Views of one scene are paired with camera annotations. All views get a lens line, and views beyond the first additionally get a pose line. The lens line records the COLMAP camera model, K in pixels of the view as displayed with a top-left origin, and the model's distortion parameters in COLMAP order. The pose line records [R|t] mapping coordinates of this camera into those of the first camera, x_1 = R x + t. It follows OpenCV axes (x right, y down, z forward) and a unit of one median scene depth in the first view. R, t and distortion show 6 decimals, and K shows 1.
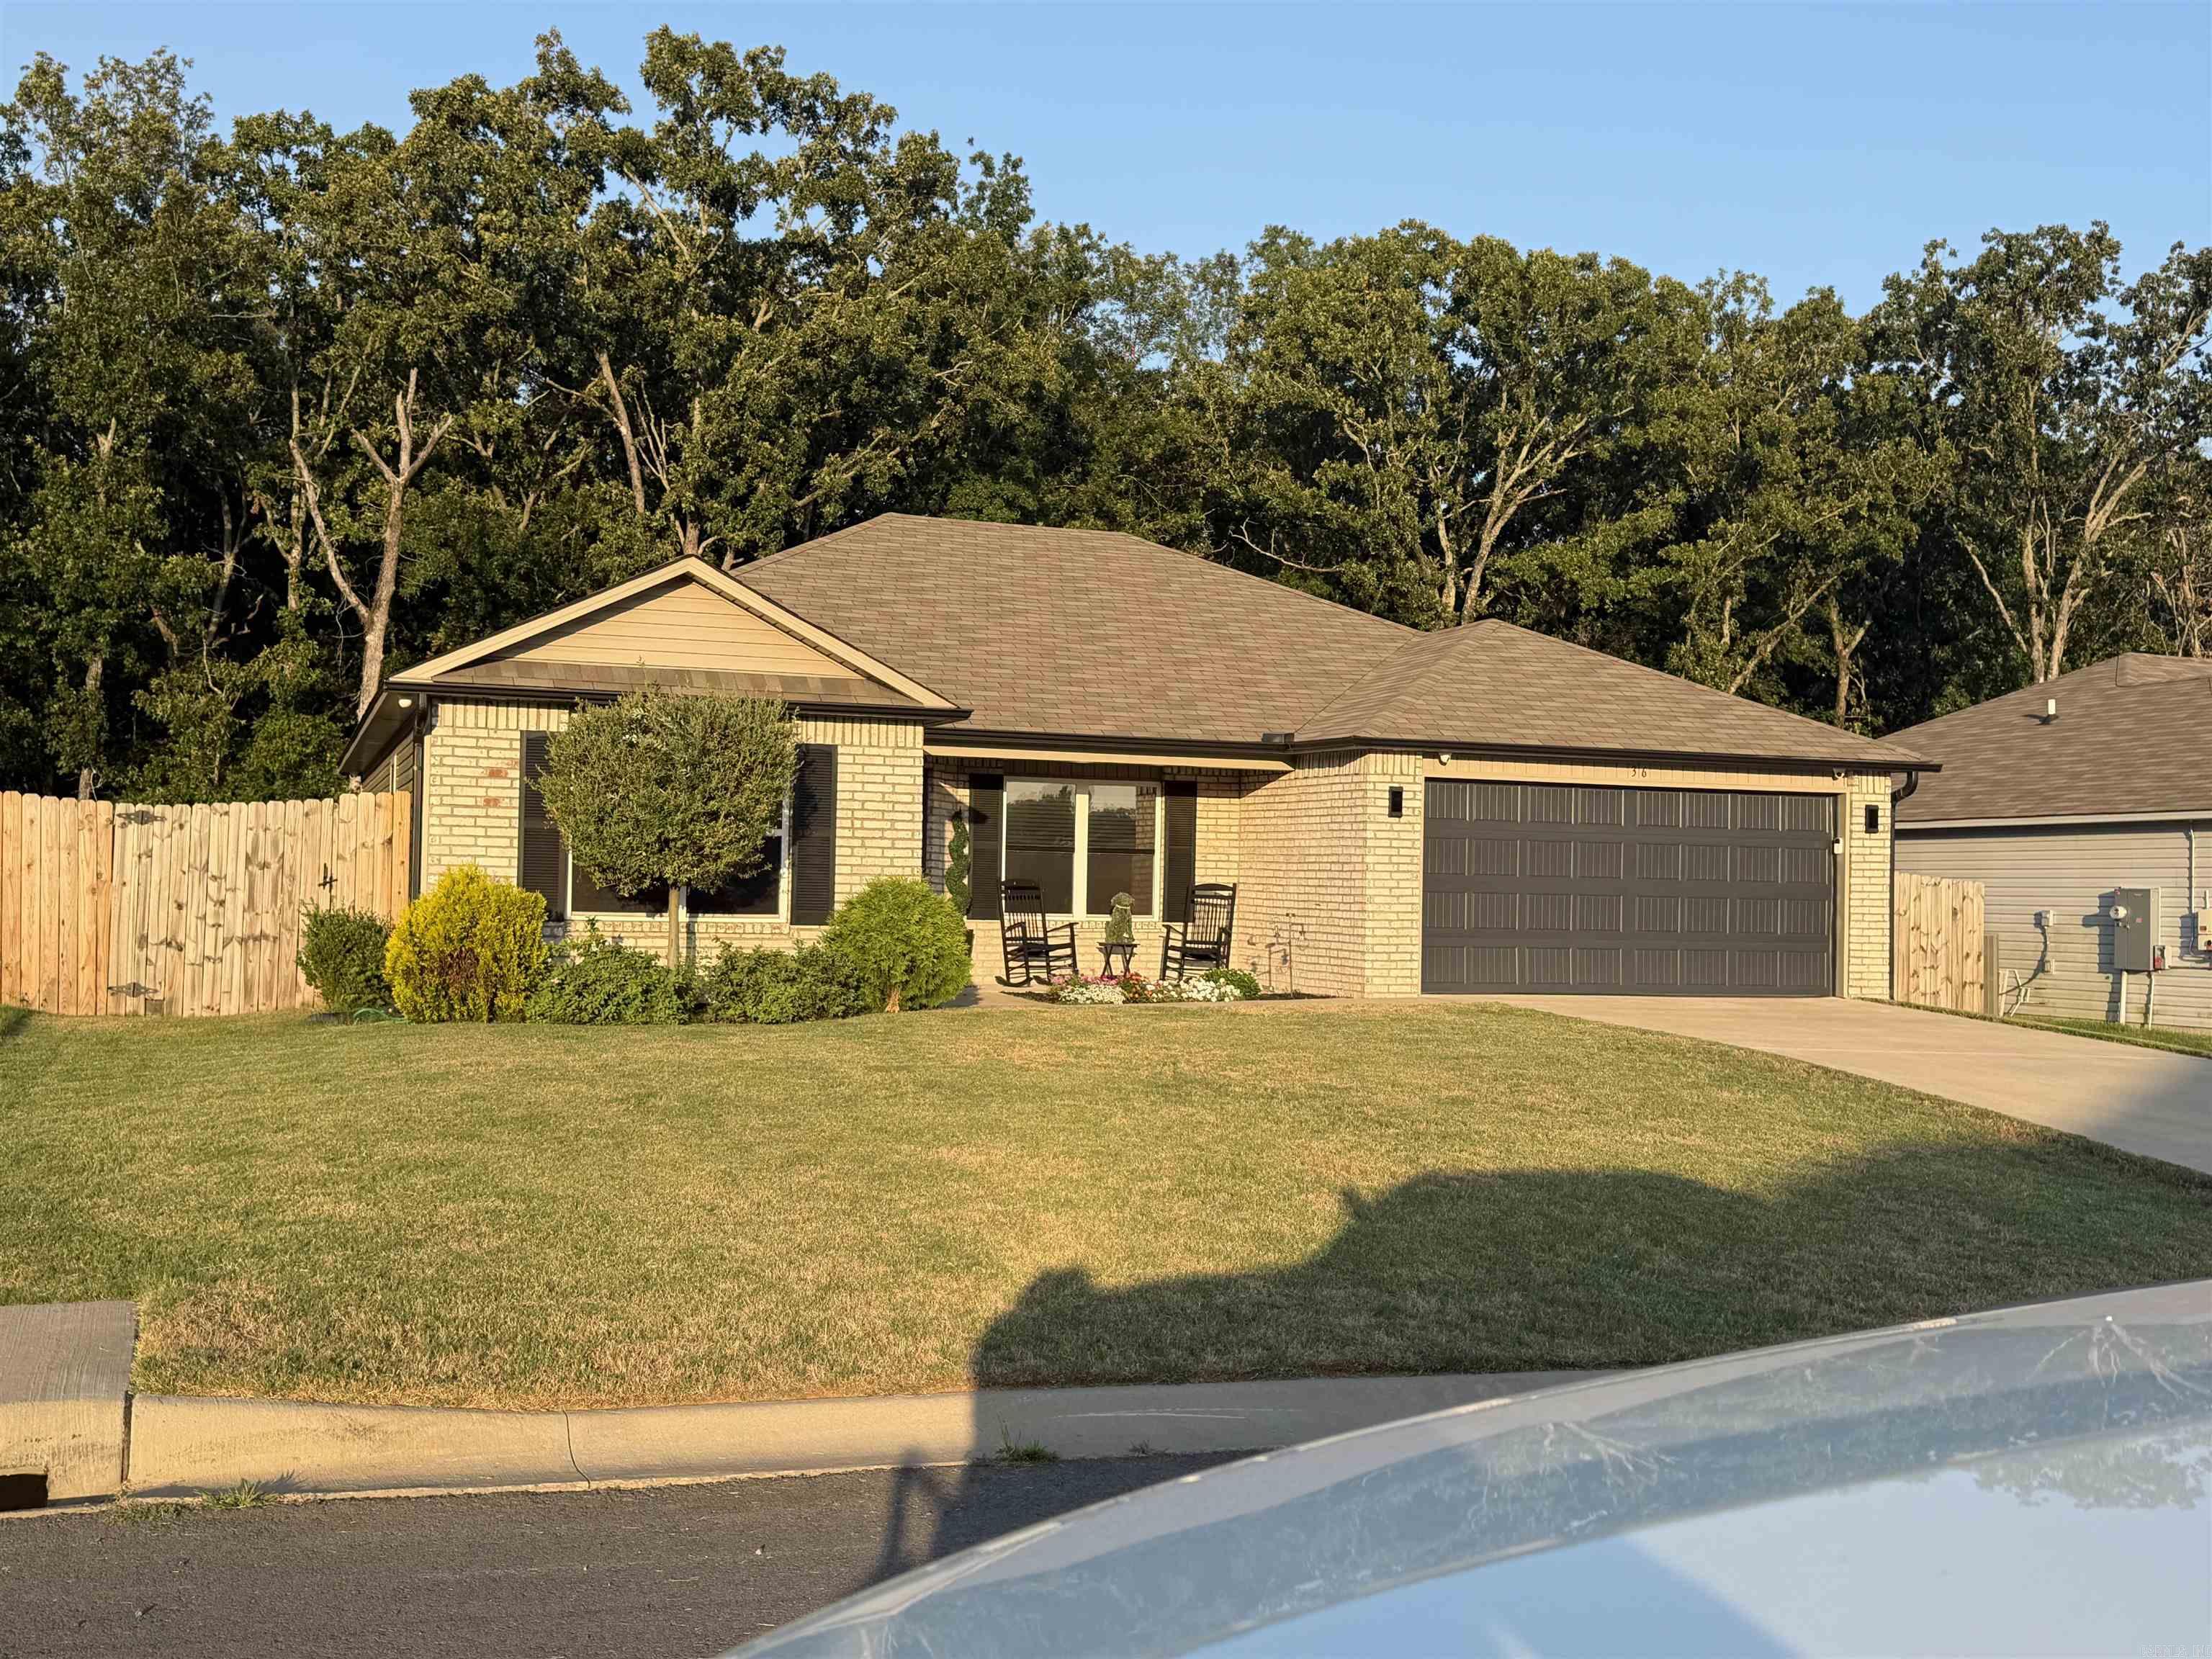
lens RADIAL K [[2269.8, 0, 1106.0], [0, 2269.8, 829.5], [0, 0, 1]] dist [0.165028, -0.339054]
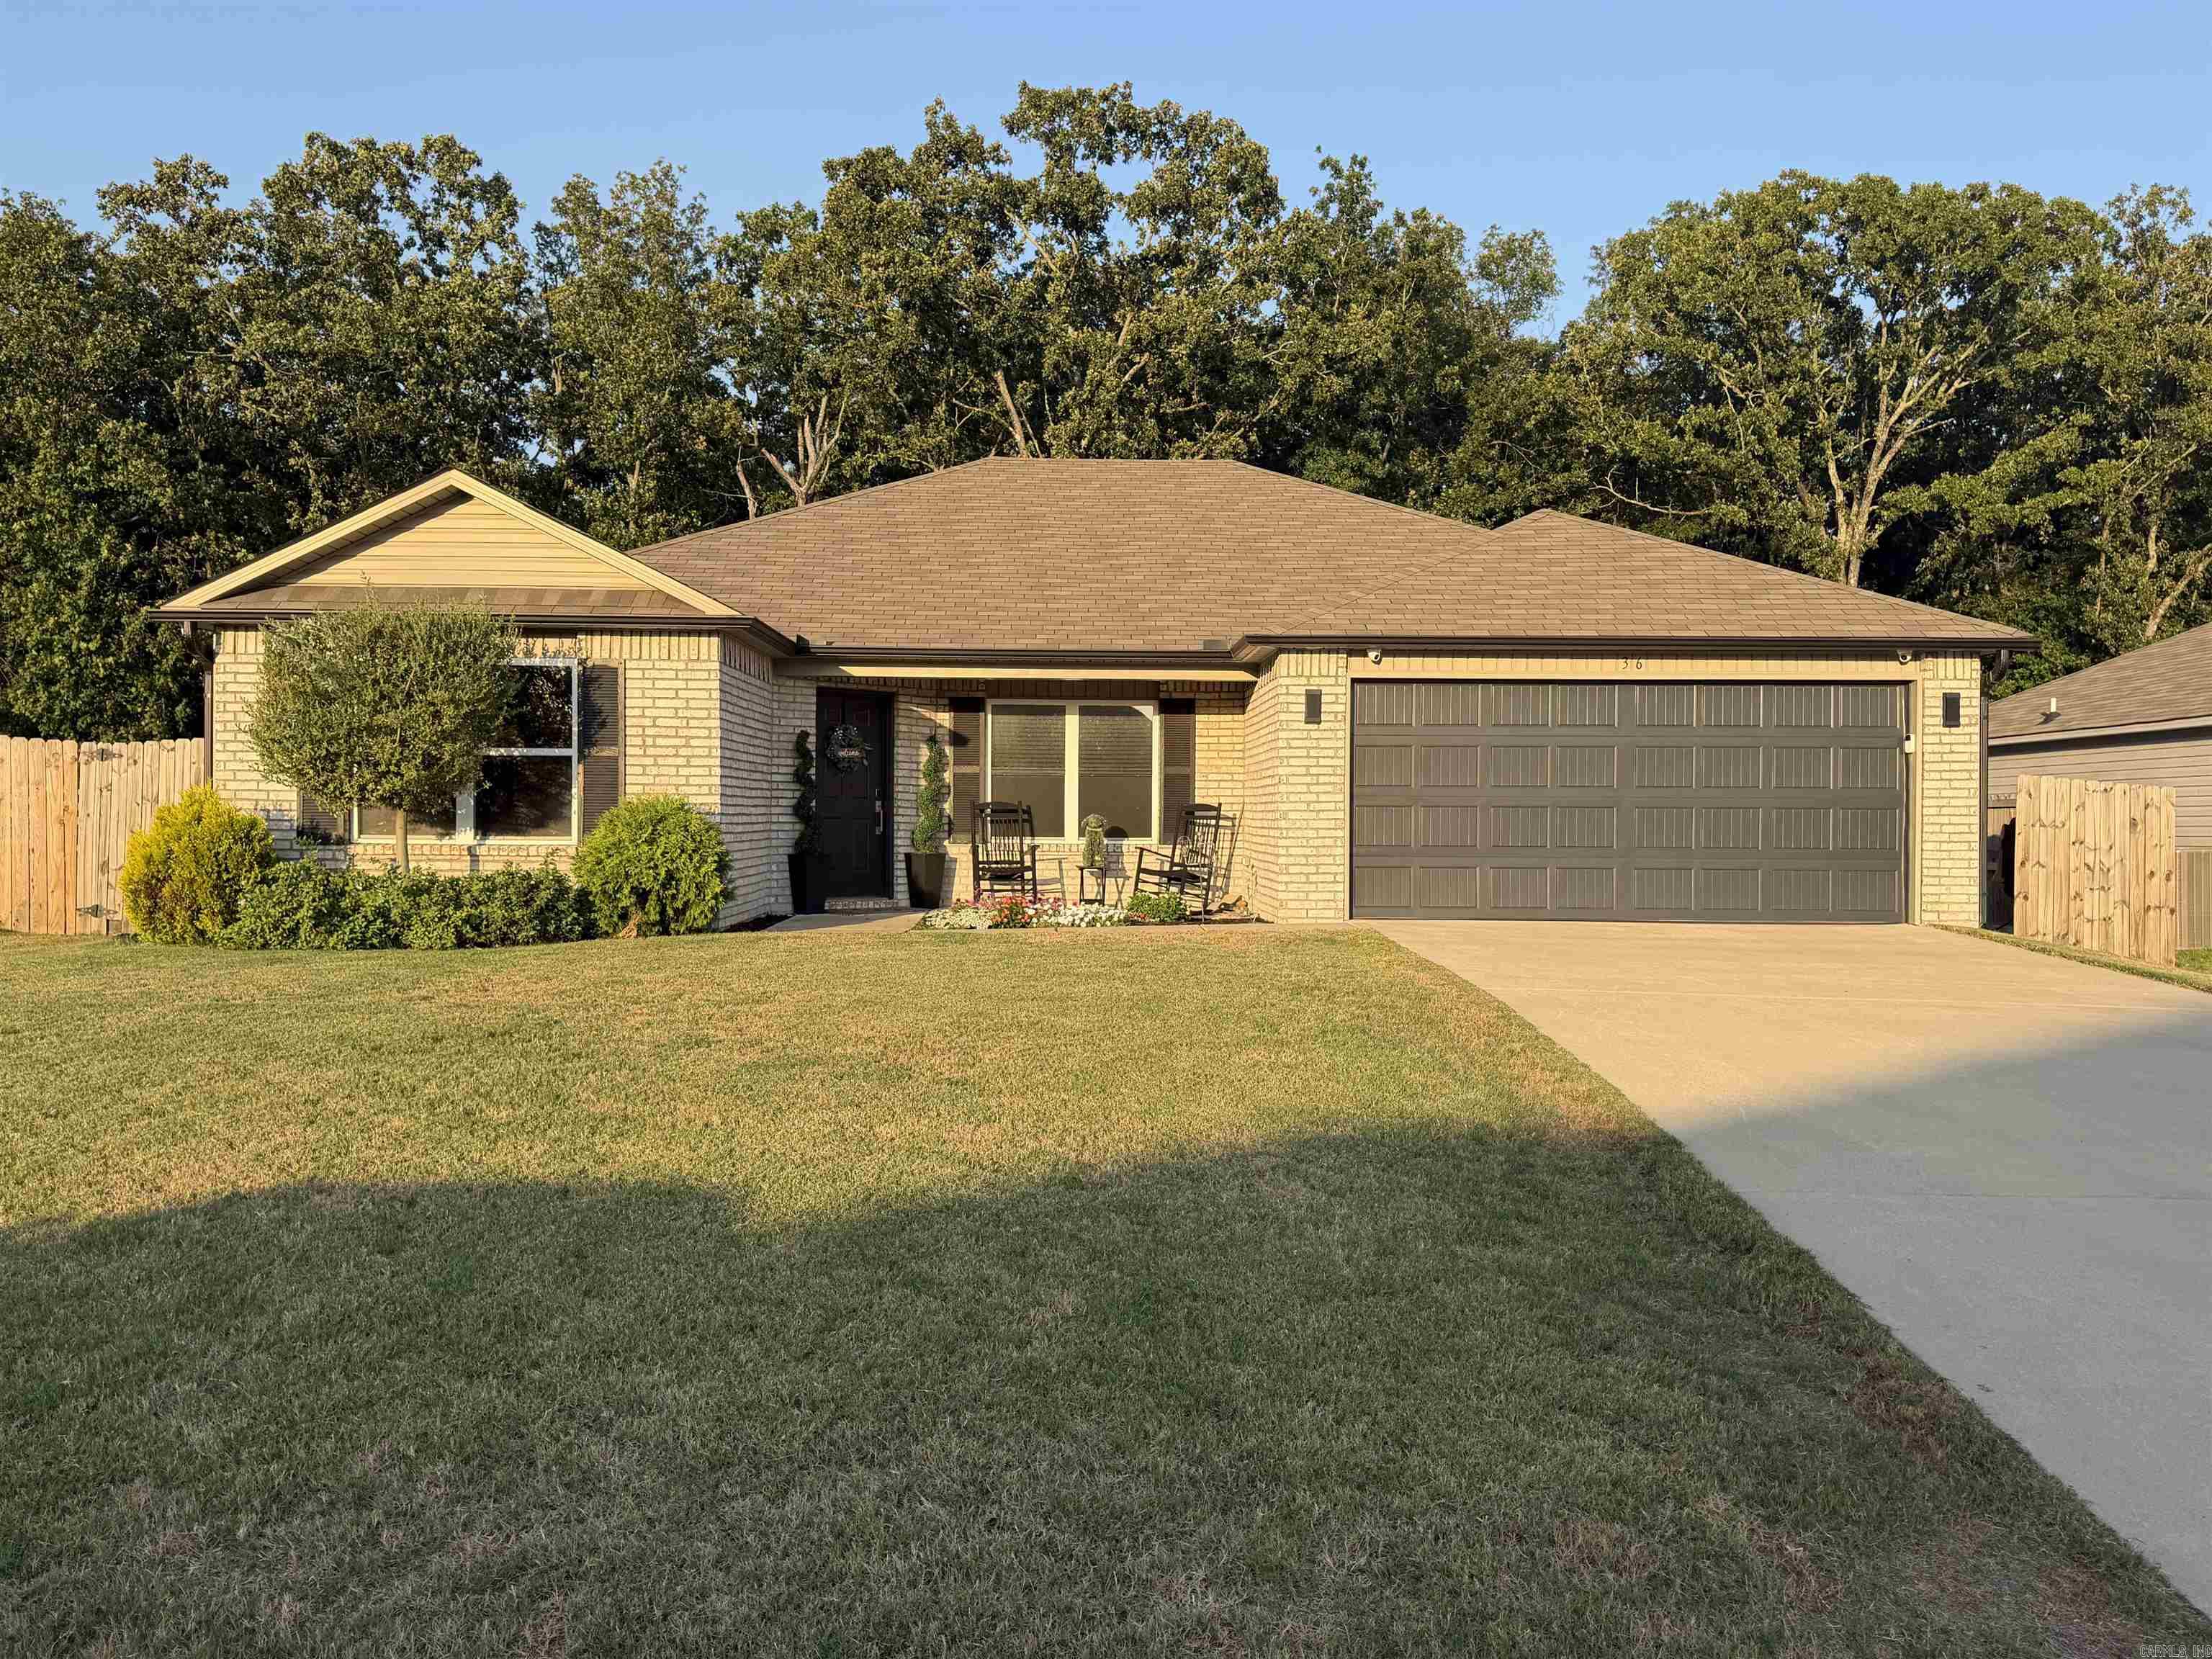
lens RADIAL K [[1781.6, 0, 1106.0], [0, 1781.6, 829.5], [0, 0, 1]] dist [0.111226, -0.168337]
pose [[0.942893, -0.013375, -0.332827, 0.255381], [0.021122, 0.999583, 0.019670, 0.018812], [0.332426, -0.025577, 0.942783, 0.274627]]
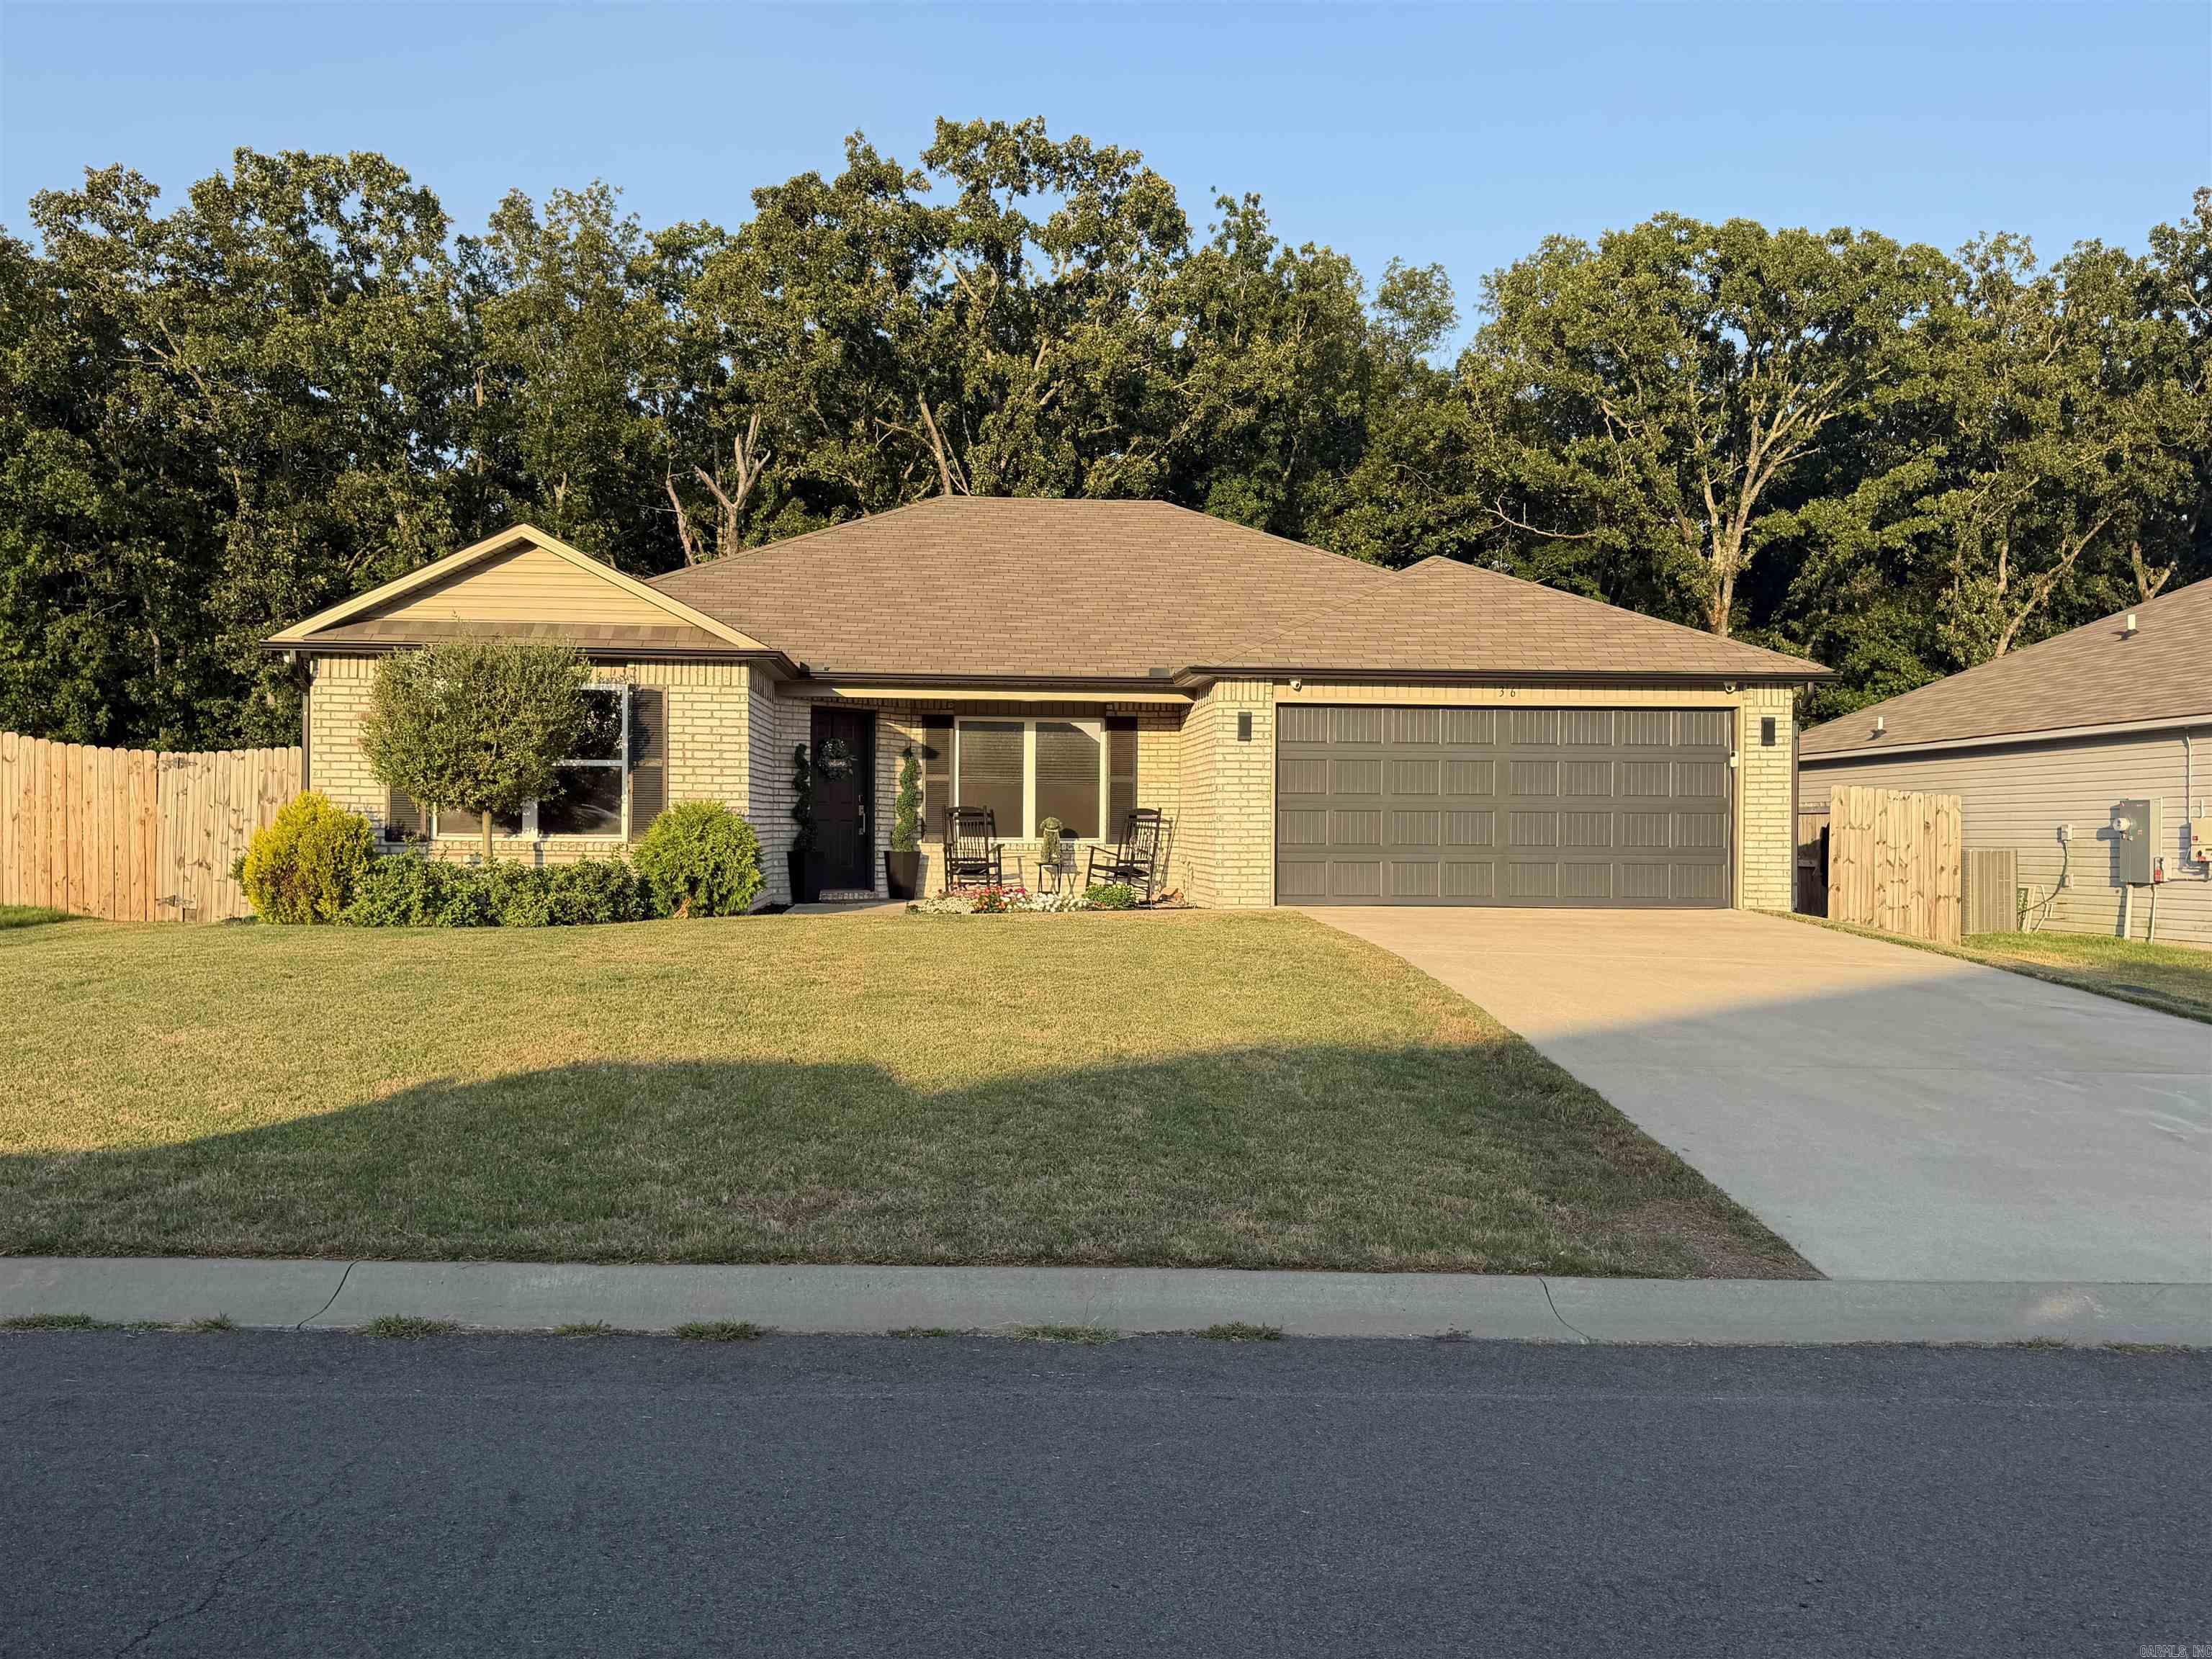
lens RADIAL K [[1861.4, 0, 1106.0], [0, 1861.4, 829.5], [0, 0, 1]] dist [0.152789, -0.293045]
pose [[0.961746, -0.013852, -0.273591, 0.273011], [0.019064, 0.999684, 0.016397, 0.018658], [0.273277, -0.020986, 0.961706, 0.122971]]
